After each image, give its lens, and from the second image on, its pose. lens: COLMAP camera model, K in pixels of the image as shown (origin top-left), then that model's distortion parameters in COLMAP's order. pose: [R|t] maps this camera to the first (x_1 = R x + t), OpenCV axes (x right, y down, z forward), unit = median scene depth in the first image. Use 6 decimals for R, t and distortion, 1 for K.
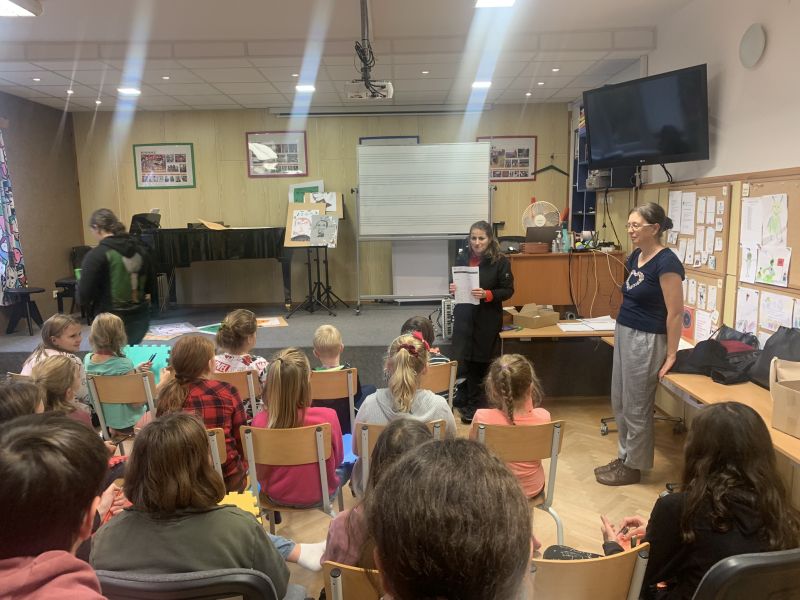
lens RADIAL K [[620.8, 0, 399.2], [0, 620.8, 305.9], [0, 0, 1]] dist [0.079494, -0.115396]
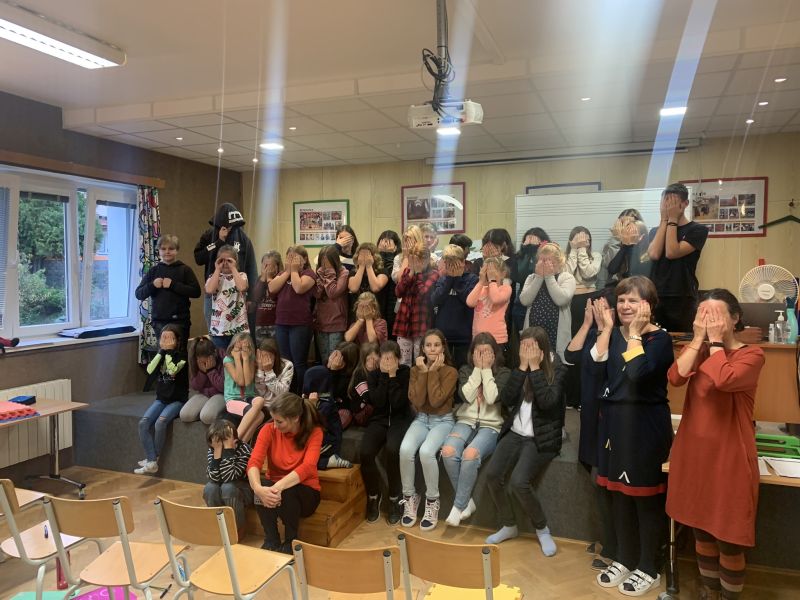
lens RADIAL K [[619.0, 0, 402.7], [0, 619.0, 301.2], [0, 0, 1]] dist [0.066386, -0.106494]
pose [[0.932609, 0.033310, -0.359347, 0.088481], [-0.067441, 0.994276, -0.082864, -0.035303], [0.354530, 0.101514, 0.929518, 0.175823]]
